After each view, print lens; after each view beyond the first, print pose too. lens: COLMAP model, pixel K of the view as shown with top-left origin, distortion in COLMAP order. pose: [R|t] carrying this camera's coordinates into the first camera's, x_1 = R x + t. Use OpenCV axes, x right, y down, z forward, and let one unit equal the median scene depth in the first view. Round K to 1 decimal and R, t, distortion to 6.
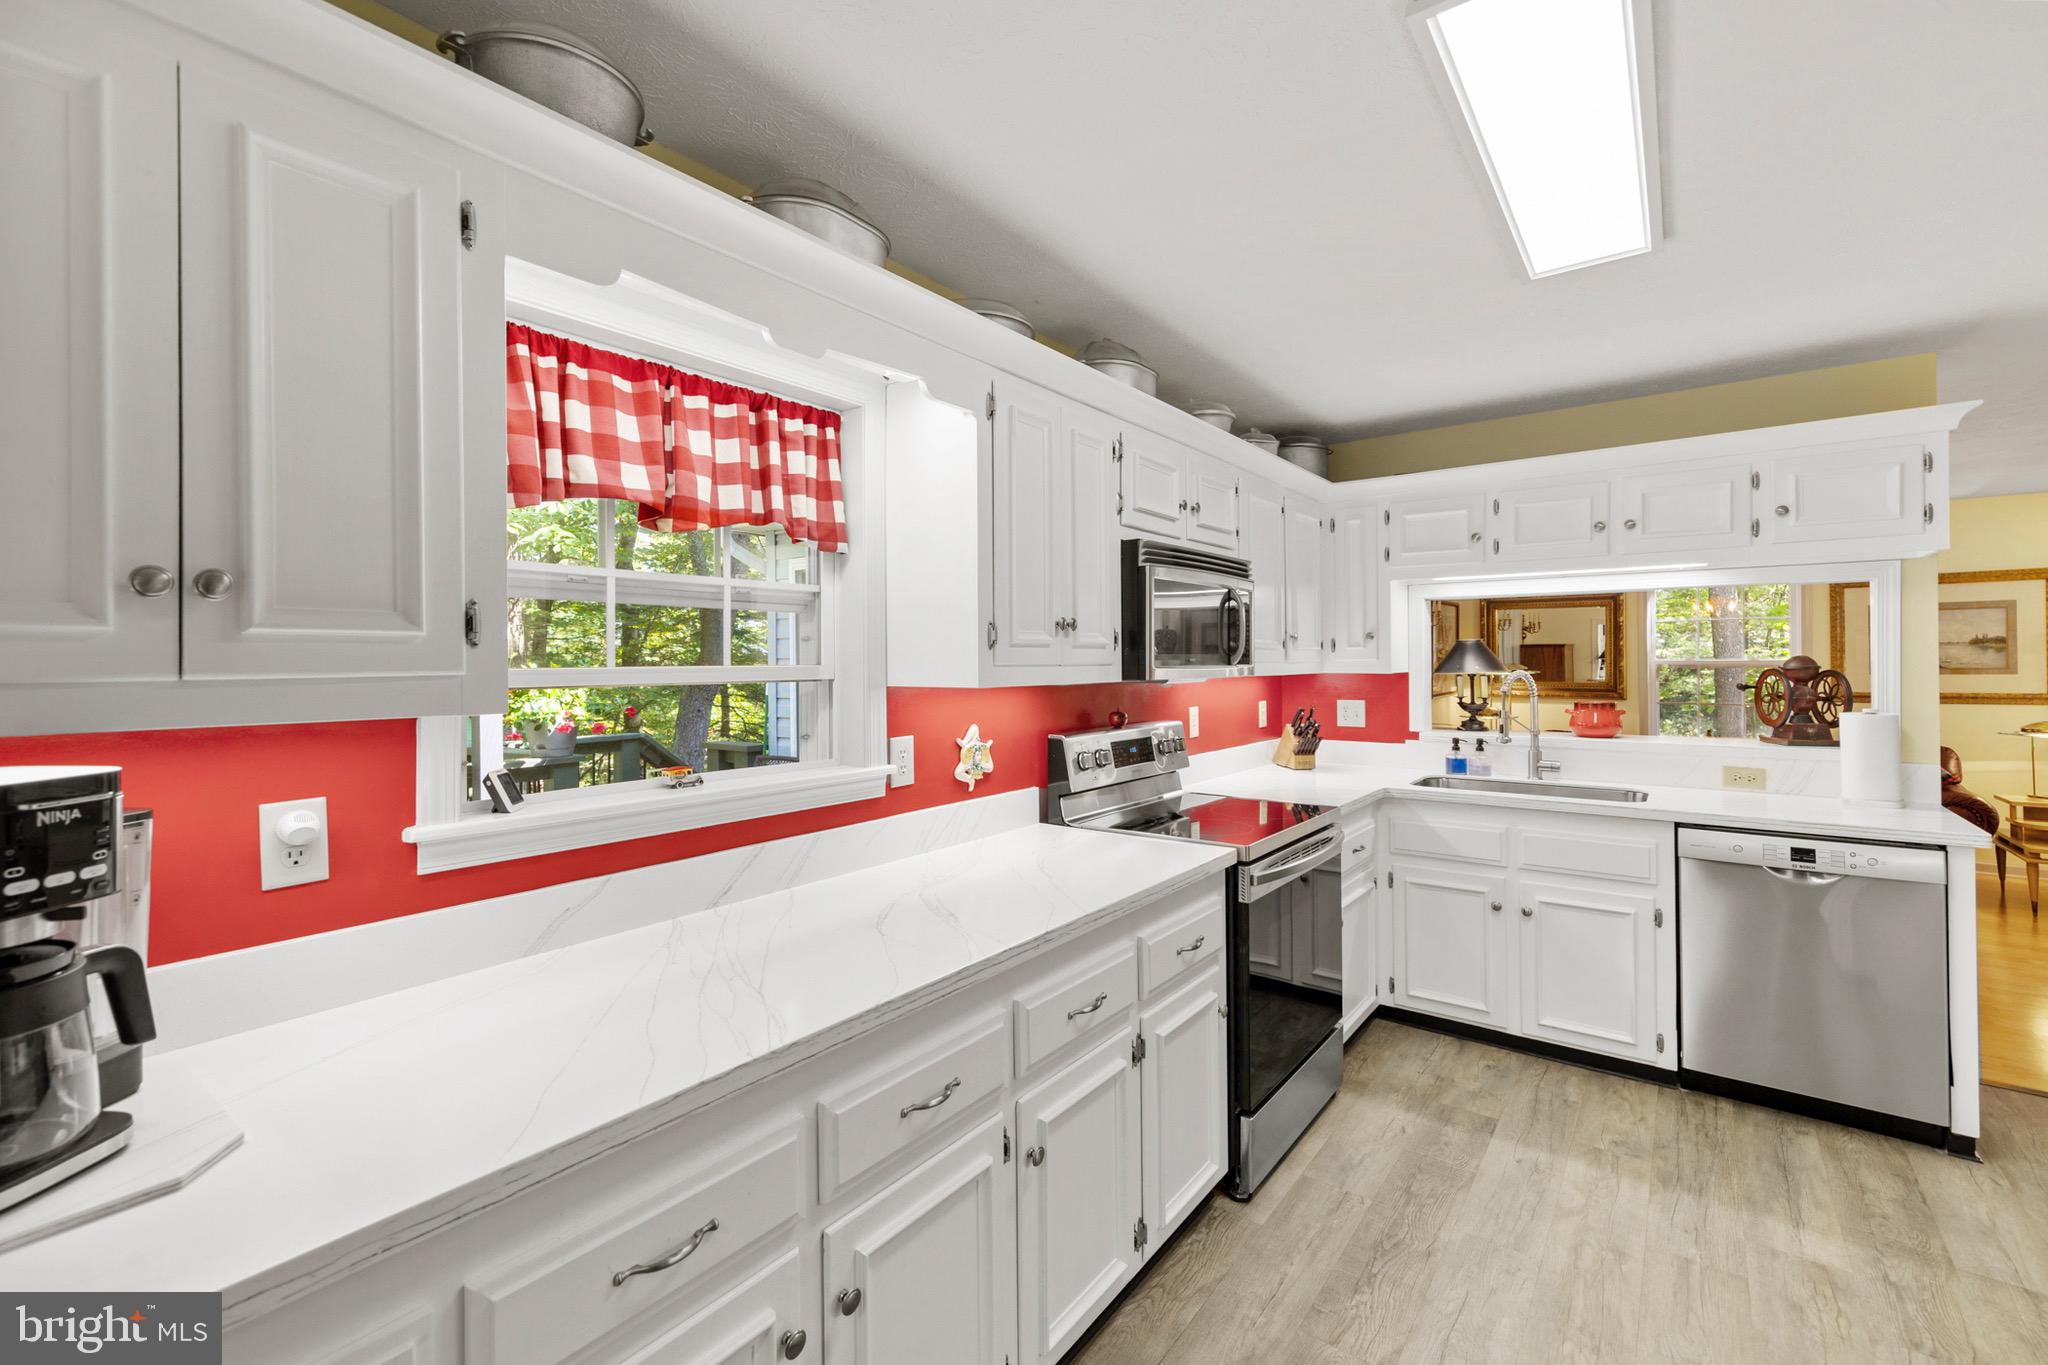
lens RADIAL K [[884.1, 0, 1021.4], [0, 884.1, 661.9], [0, 0, 1]] dist [0.011823, 0.000200]
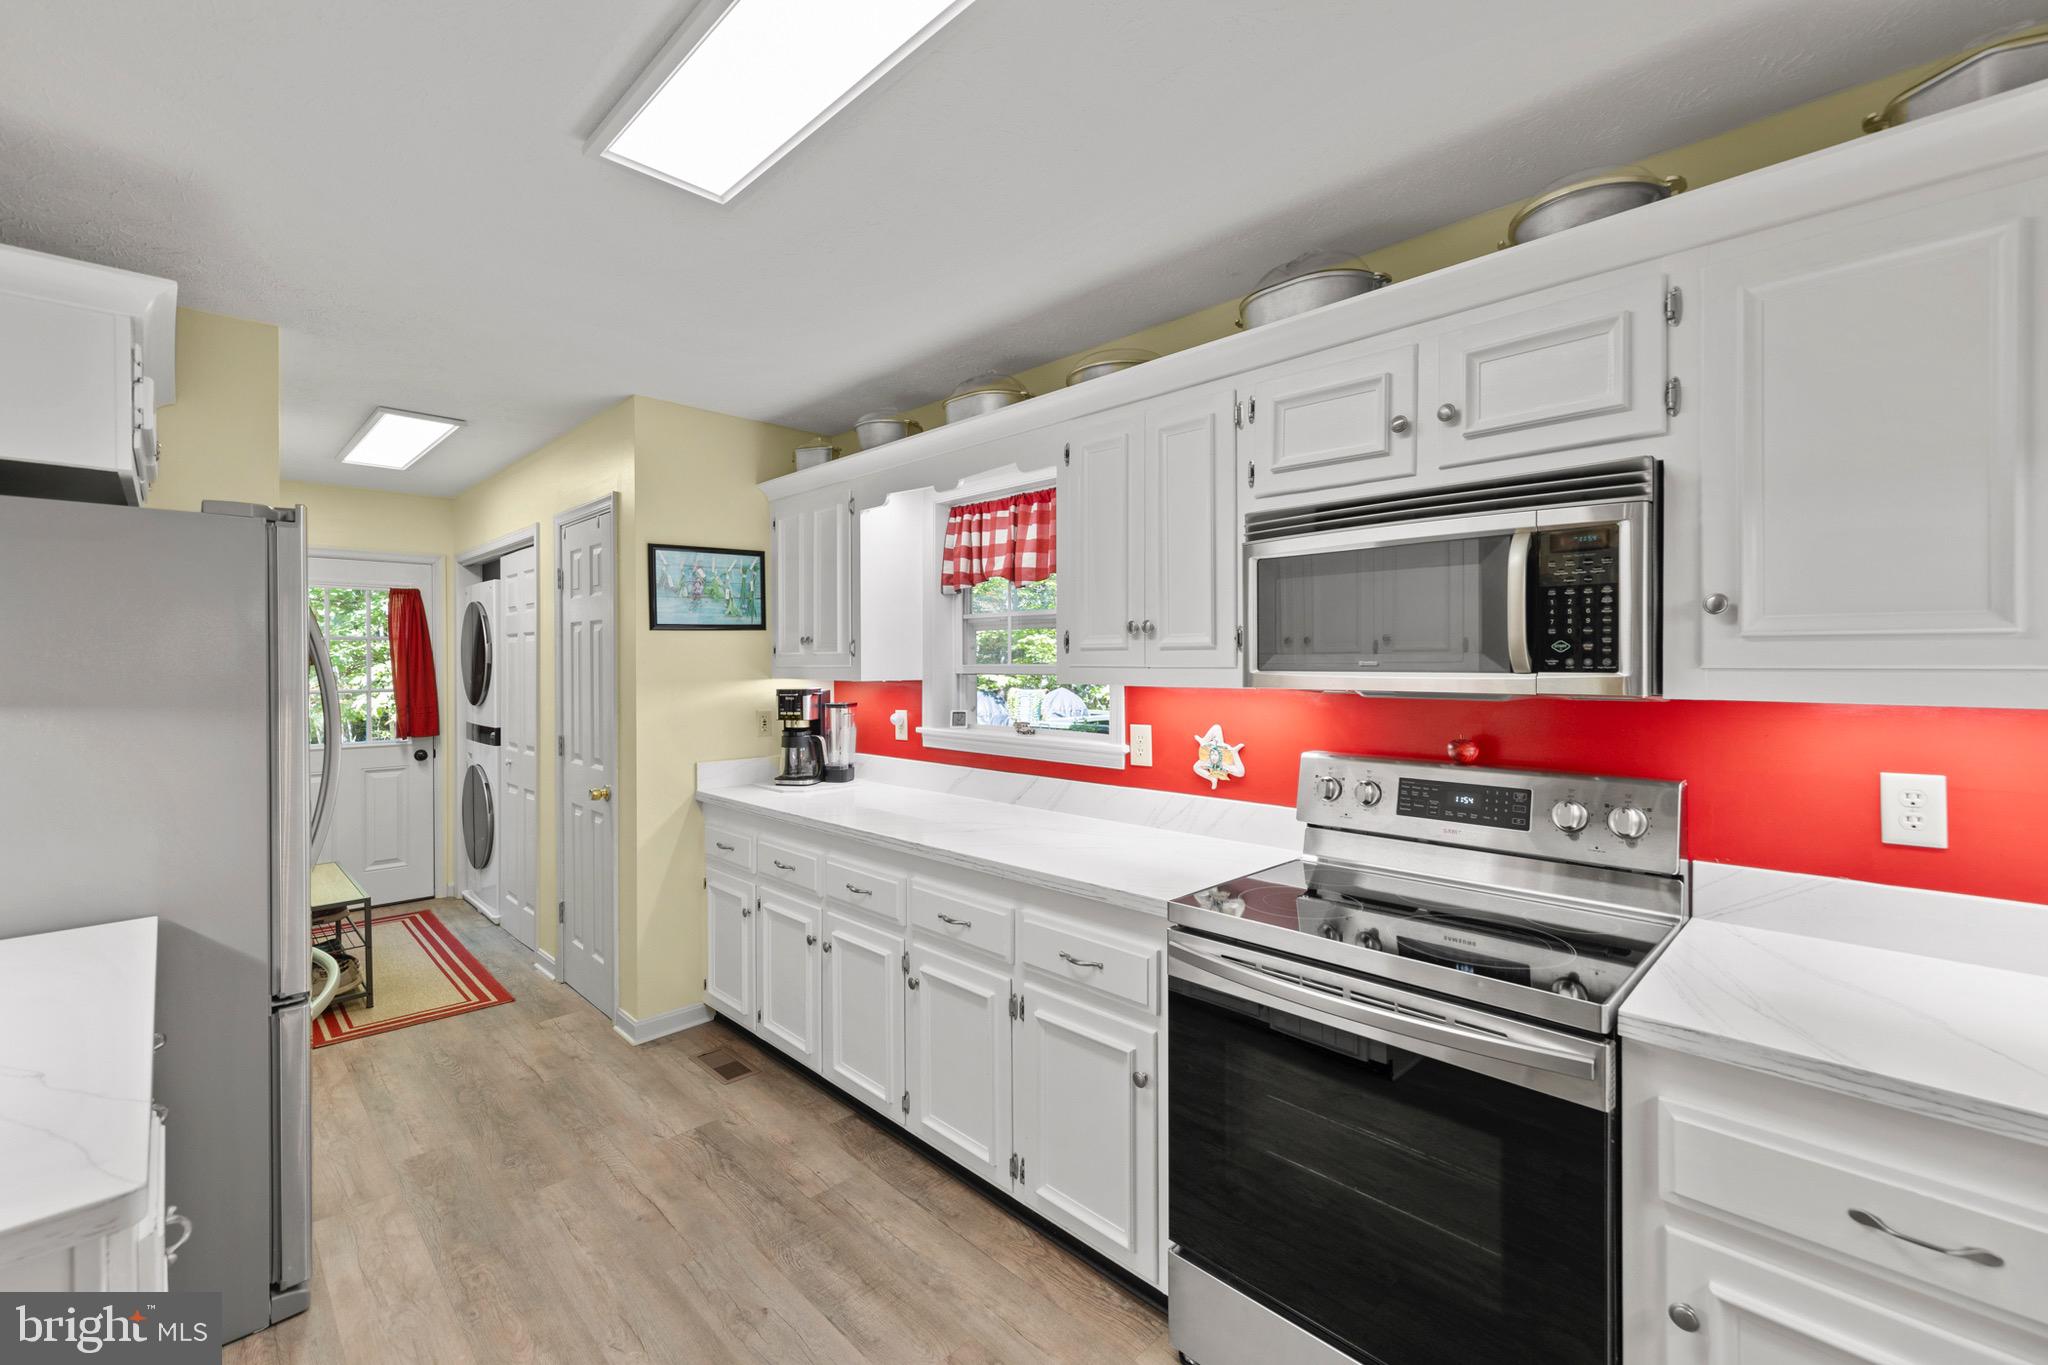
lens RADIAL K [[884.1, 0, 1022.2], [0, 884.1, 675.9], [0, 0, 1]] dist [0.011823, 0.000200]
pose [[-0.150566, 0.020385, -0.988390, 1.099475], [-0.000010, 0.999787, 0.020621, -0.007085], [0.988600, 0.003115, -0.150534, 1.041646]]
